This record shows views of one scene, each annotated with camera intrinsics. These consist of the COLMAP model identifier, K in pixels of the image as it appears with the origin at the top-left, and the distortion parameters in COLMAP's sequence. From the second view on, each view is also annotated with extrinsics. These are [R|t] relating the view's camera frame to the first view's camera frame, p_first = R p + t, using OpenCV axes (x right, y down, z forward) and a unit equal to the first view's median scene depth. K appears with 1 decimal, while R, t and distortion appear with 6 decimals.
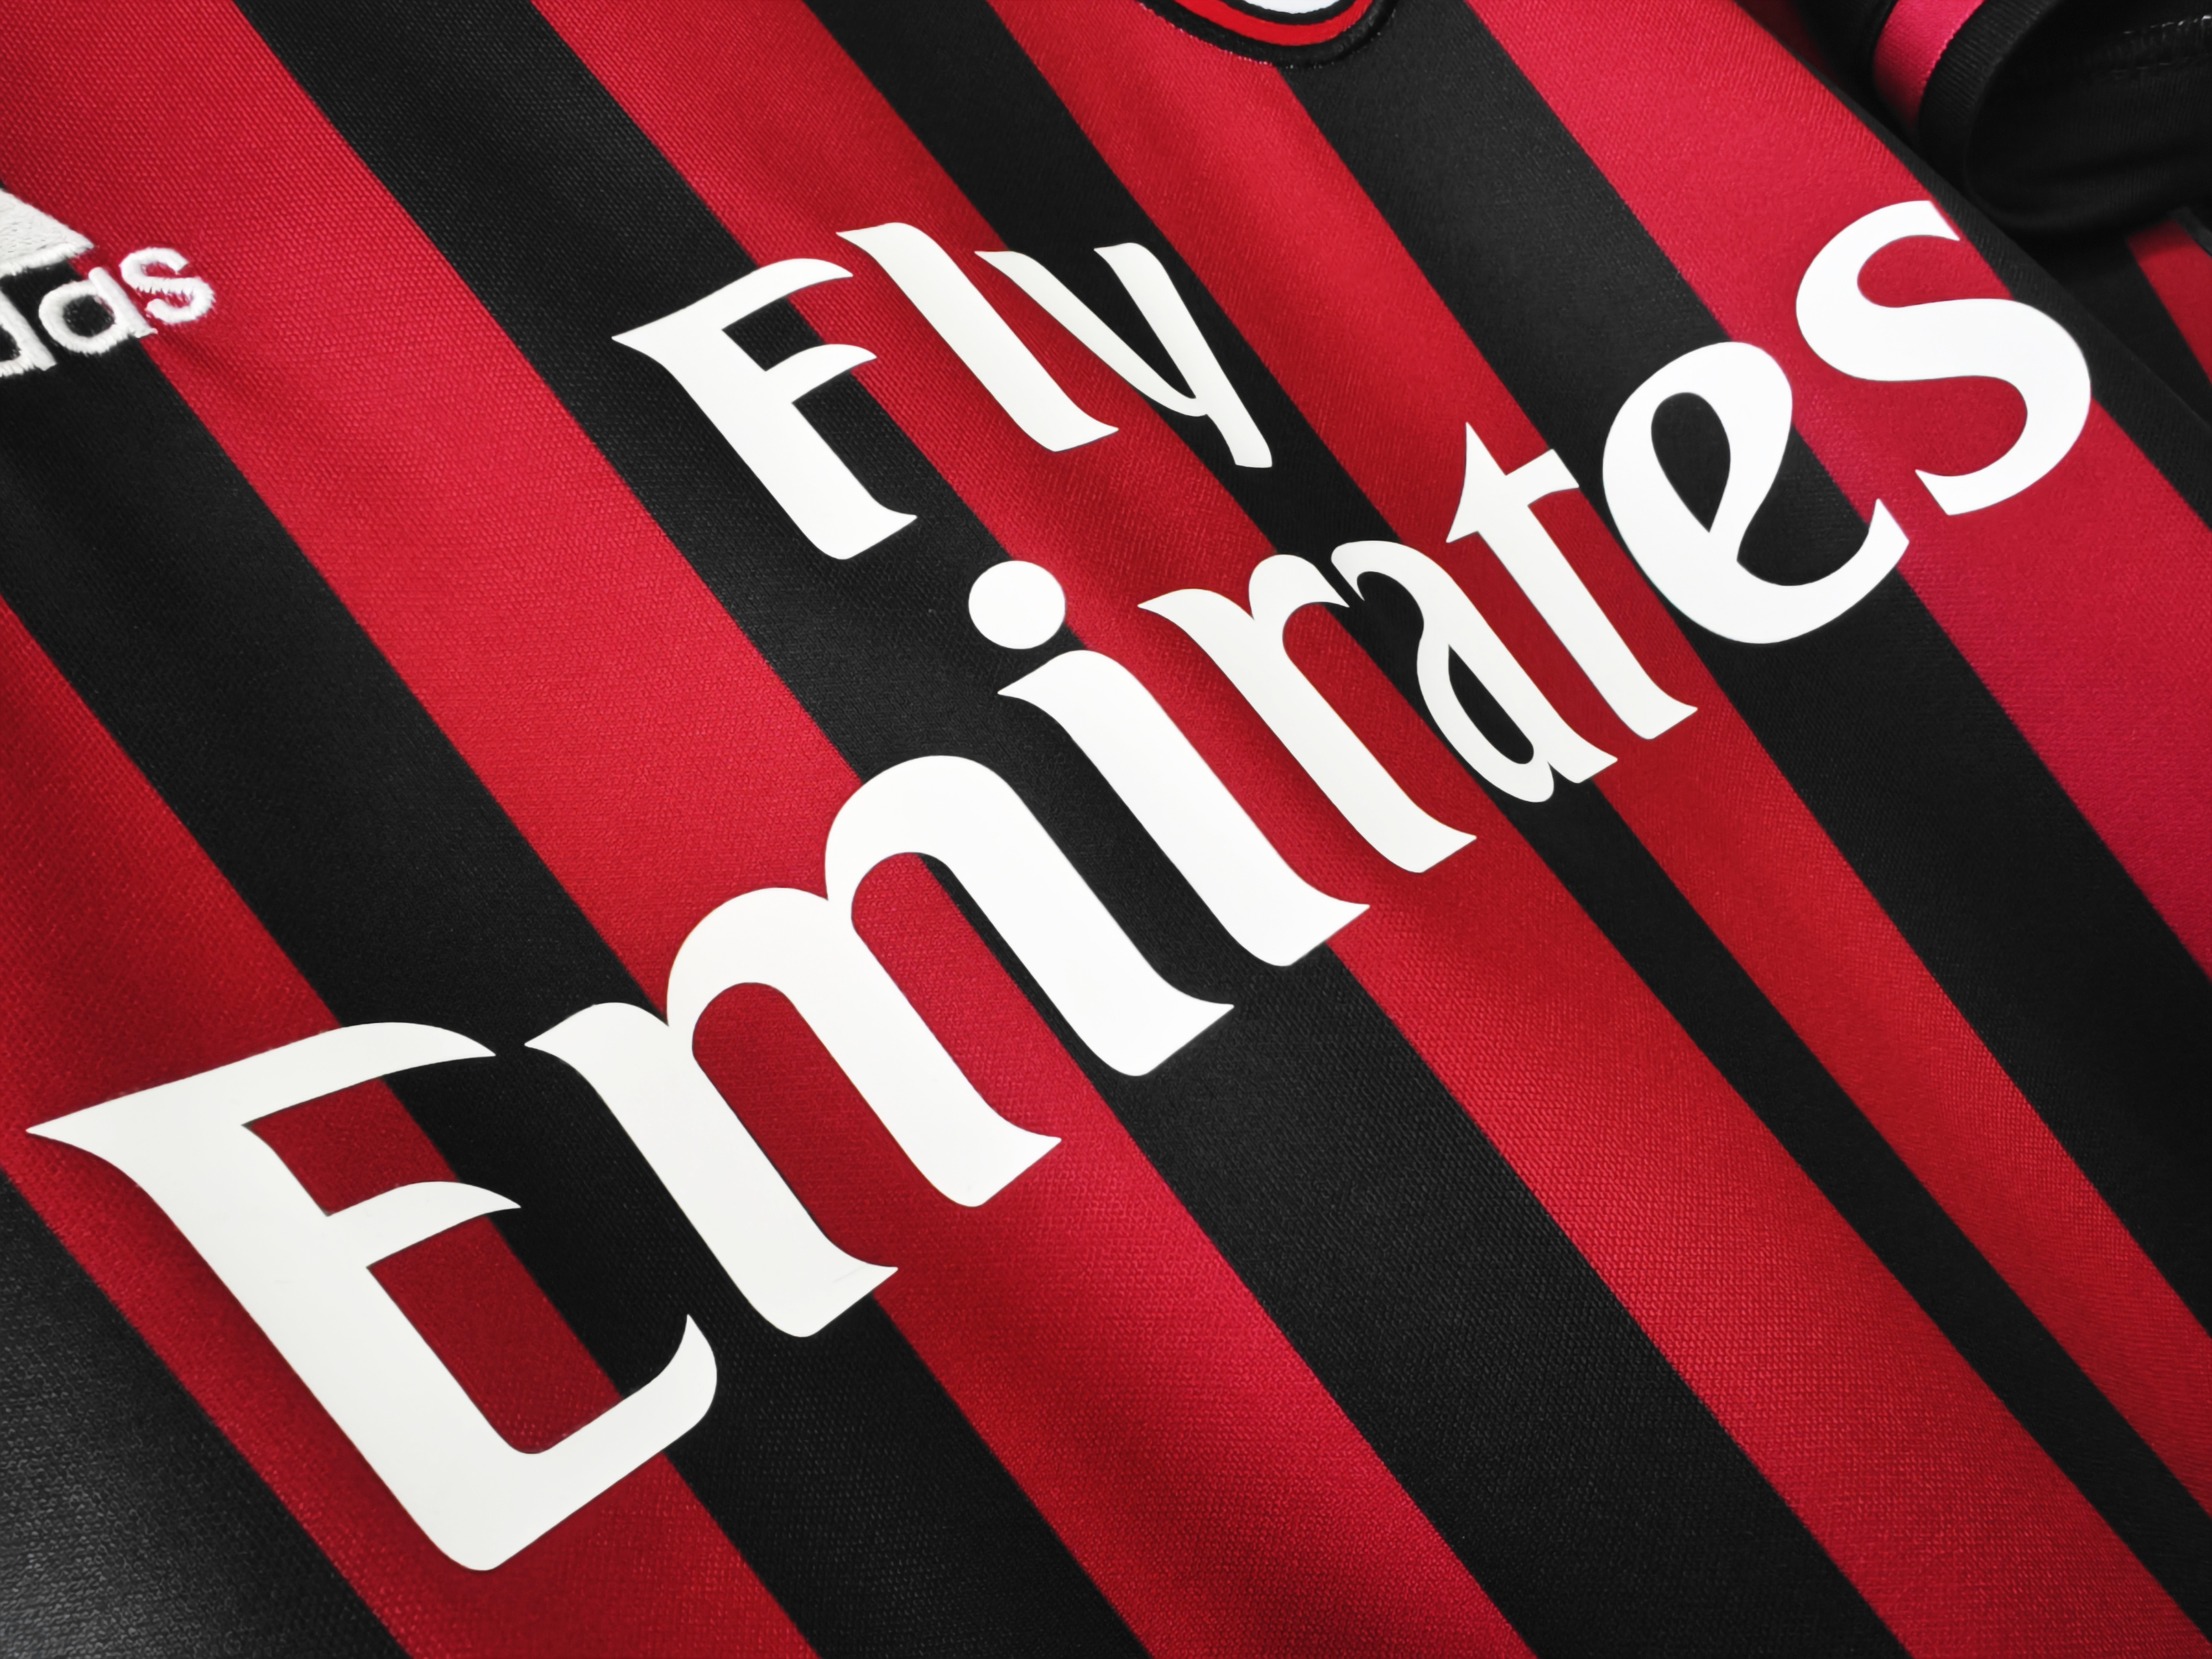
lens RADIAL K [[1788.8, 0, 1106.0], [0, 1788.8, 829.5], [0, 0, 1]] dist [0.020900, 0.001133]
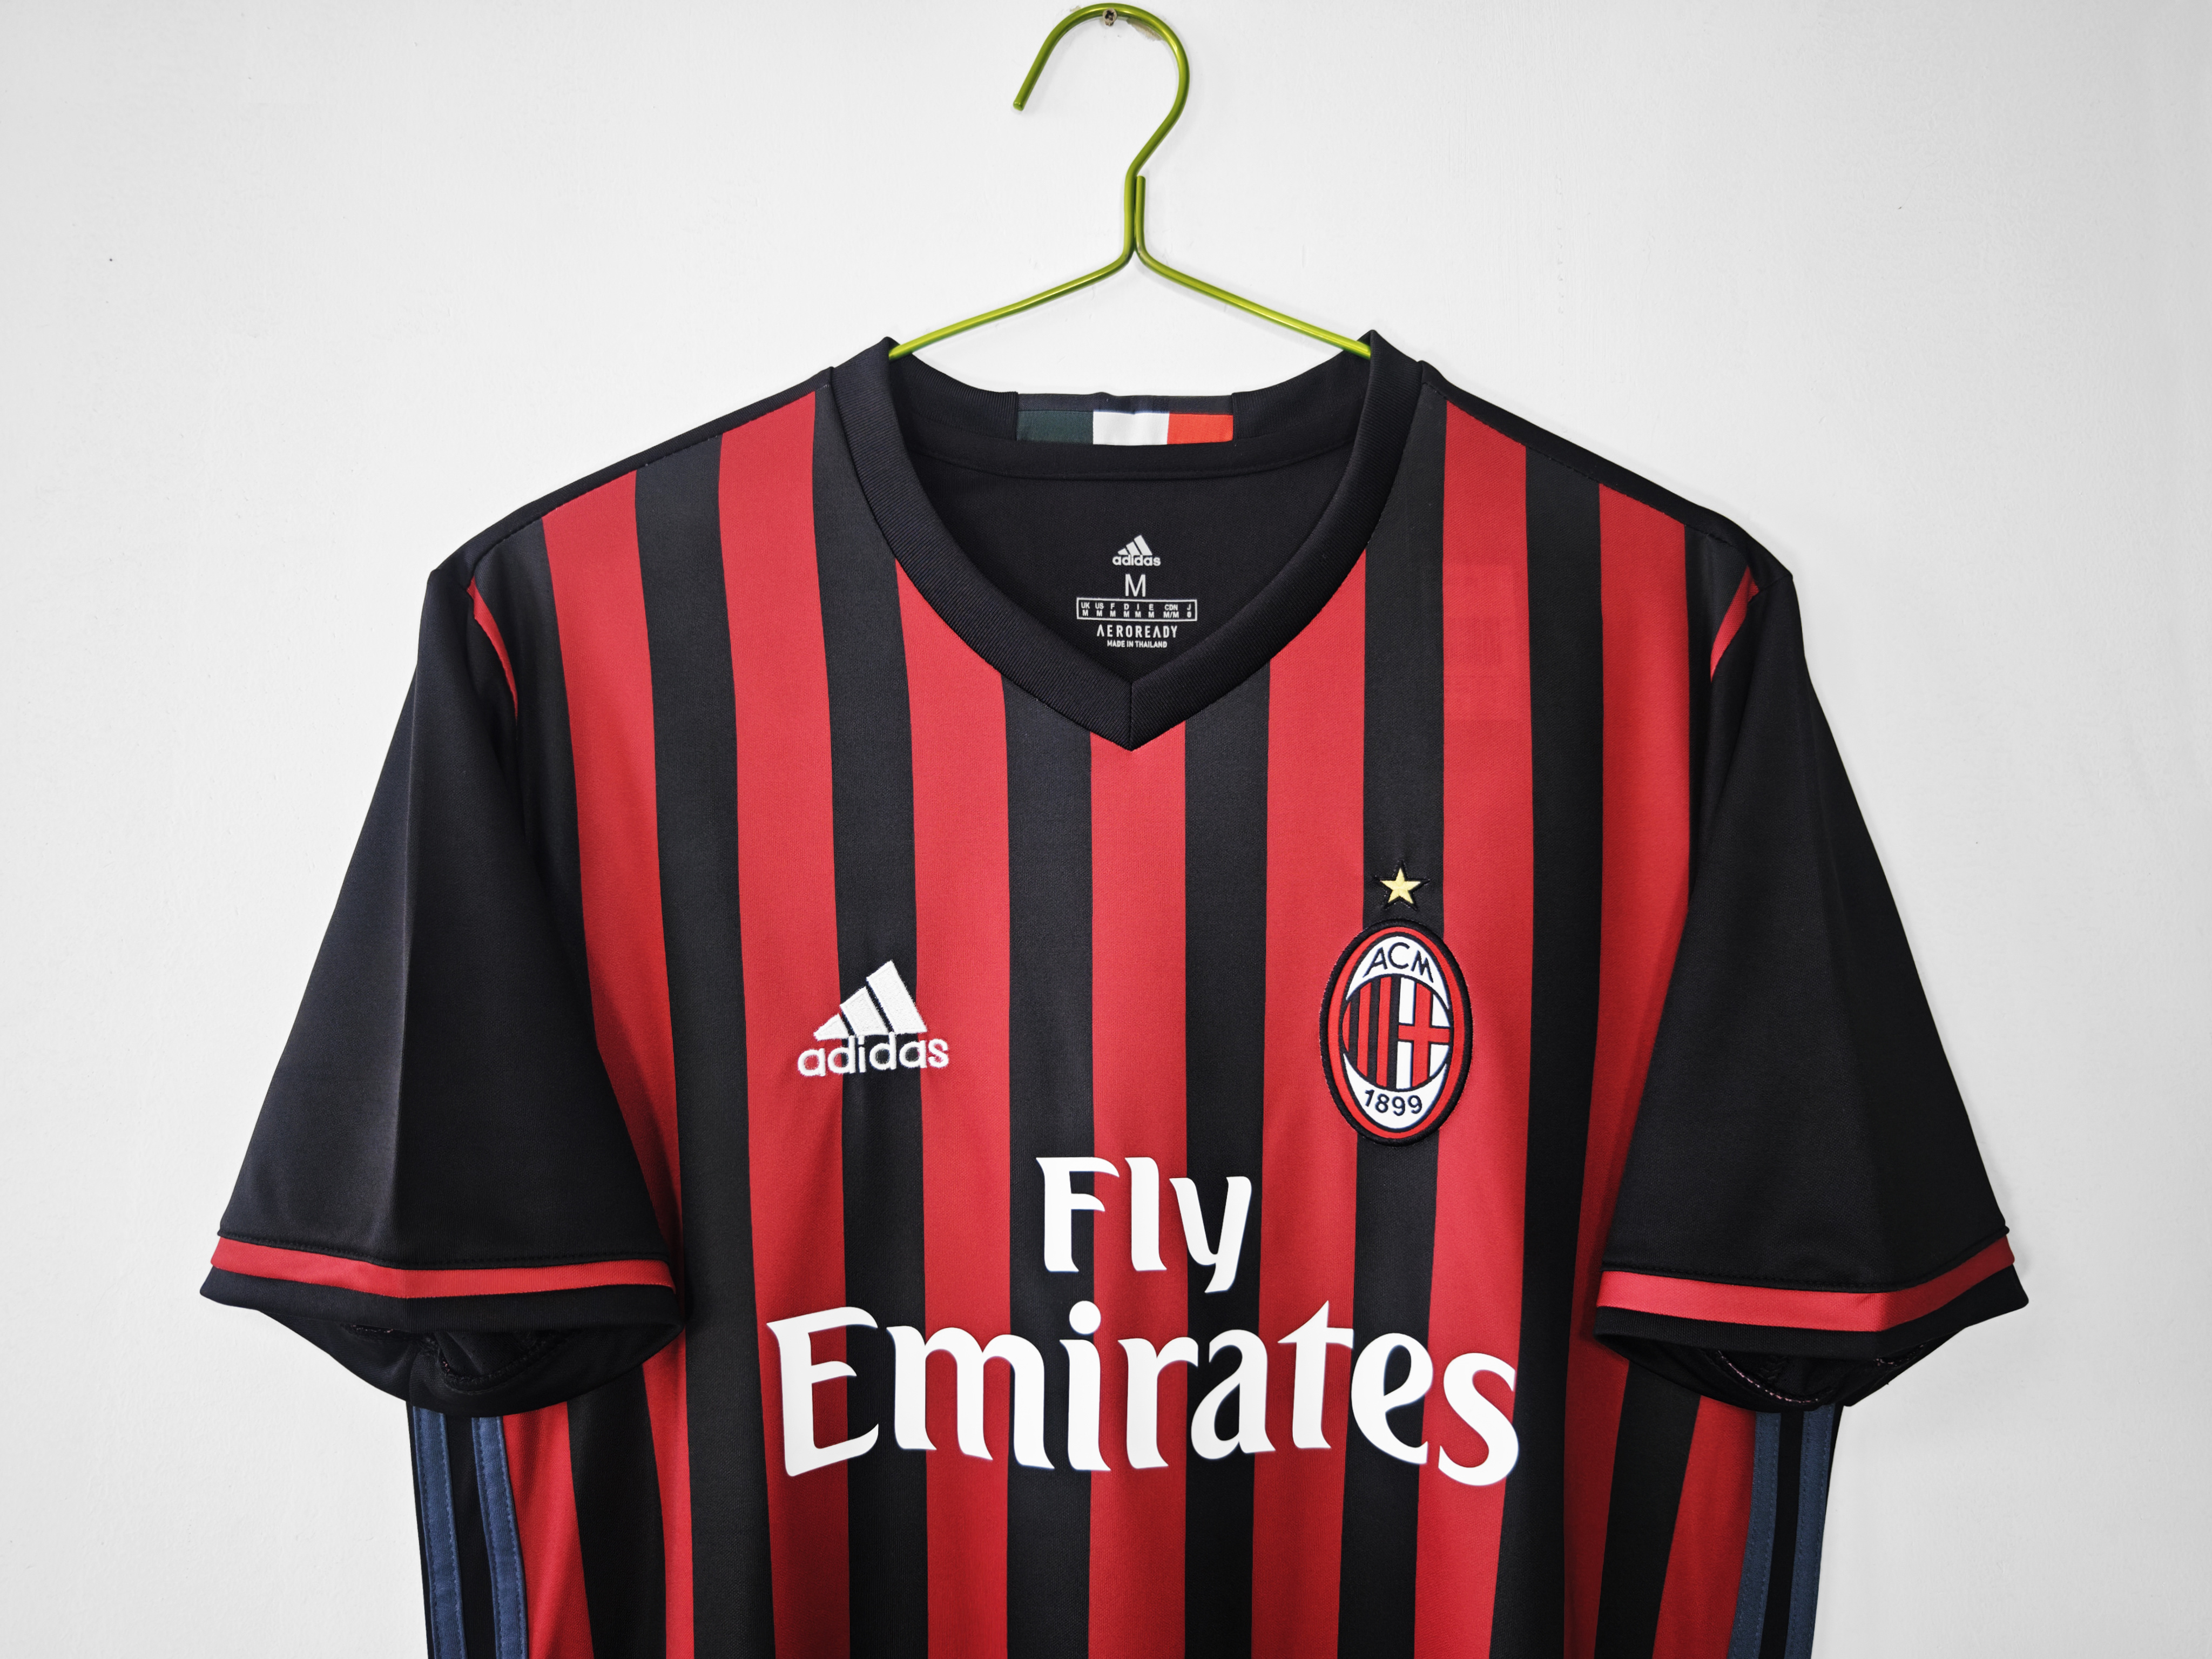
lens RADIAL K [[1394.4, 0, 1106.0], [0, 1394.4, 829.5], [0, 0, 1]] dist [-0.063215, -0.001024]
pose [[0.765058, 0.591016, -0.255708, 0.088967], [-0.553240, 0.806455, 0.208701, -1.282357], [0.329563, -0.018200, 0.943958, -1.176350]]
